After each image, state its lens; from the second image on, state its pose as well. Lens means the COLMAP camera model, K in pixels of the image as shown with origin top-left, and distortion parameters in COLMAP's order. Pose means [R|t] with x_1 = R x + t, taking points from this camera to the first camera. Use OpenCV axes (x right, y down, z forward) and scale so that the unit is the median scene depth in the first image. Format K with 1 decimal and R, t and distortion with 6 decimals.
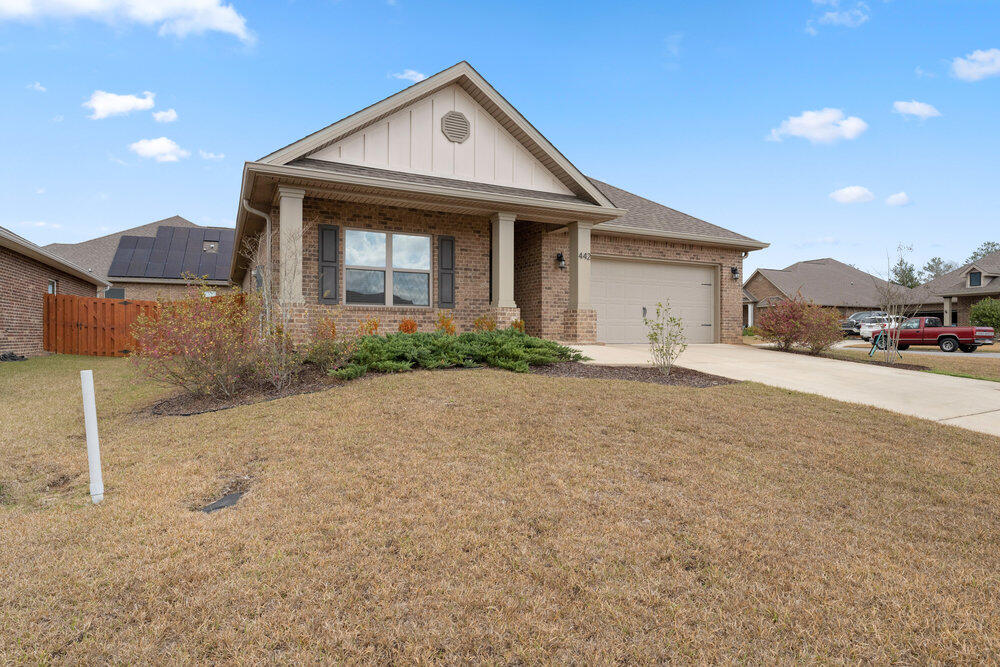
lens RADIAL K [[546.2, 0, 500.0], [0, 546.2, 333.5], [0, 0, 1]] dist [0.000439, -0.000101]
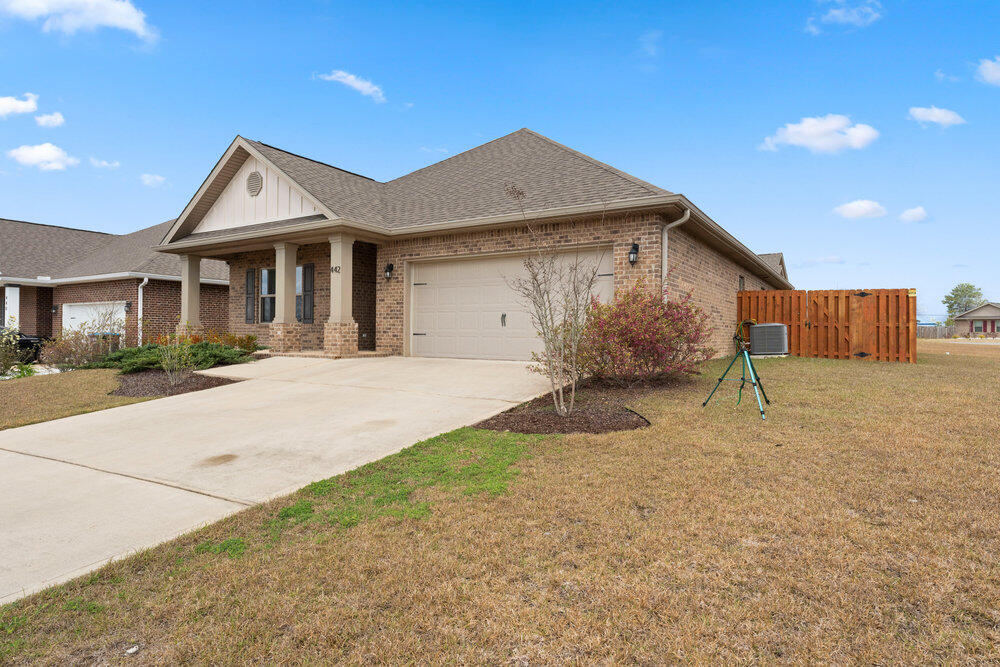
lens RADIAL K [[575.0, 0, 500.0], [0, 575.0, 333.5], [0, 0, 1]] dist [-0.001296, -0.000182]
pose [[0.519434, -0.001403, -0.854510, 1.231517], [-0.002897, 0.999990, -0.003403, -0.021338], [0.854506, 0.004244, 0.519424, 0.713464]]
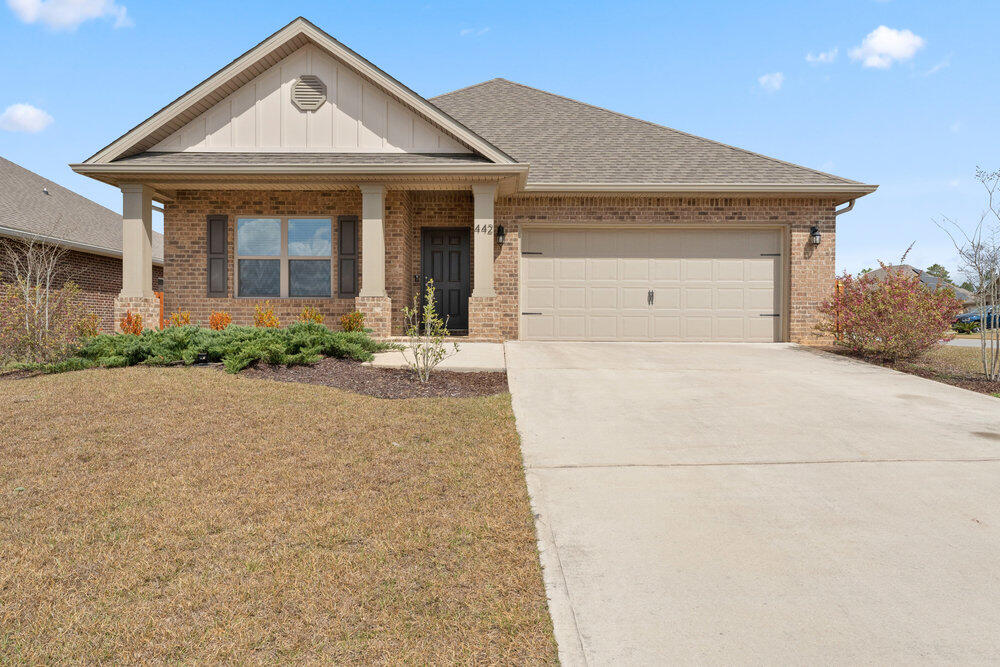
lens RADIAL K [[664.4, 0, 500.0], [0, 664.4, 333.5], [0, 0, 1]] dist [0.006325, 0.000692]
pose [[0.893535, 0.003962, -0.448976, 0.608550], [-0.000214, 0.999965, 0.008397, 0.000398], [0.448993, -0.007407, 0.893504, 0.159355]]
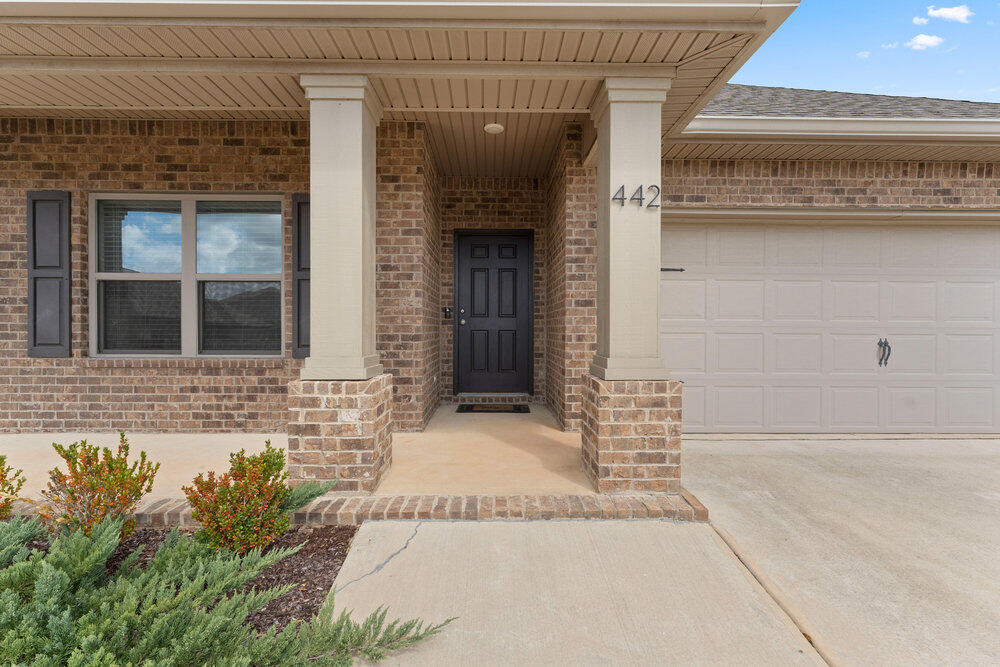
lens RADIAL K [[431.9, 0, 500.0], [0, 431.9, 333.5], [0, 0, 1]] dist [-0.001369, 0.000059]
pose [[0.900426, 0.003980, -0.434991, 0.191817], [0.000233, 0.999954, 0.009631, -0.071075], [0.435009, -0.008774, 0.900384, 0.764758]]
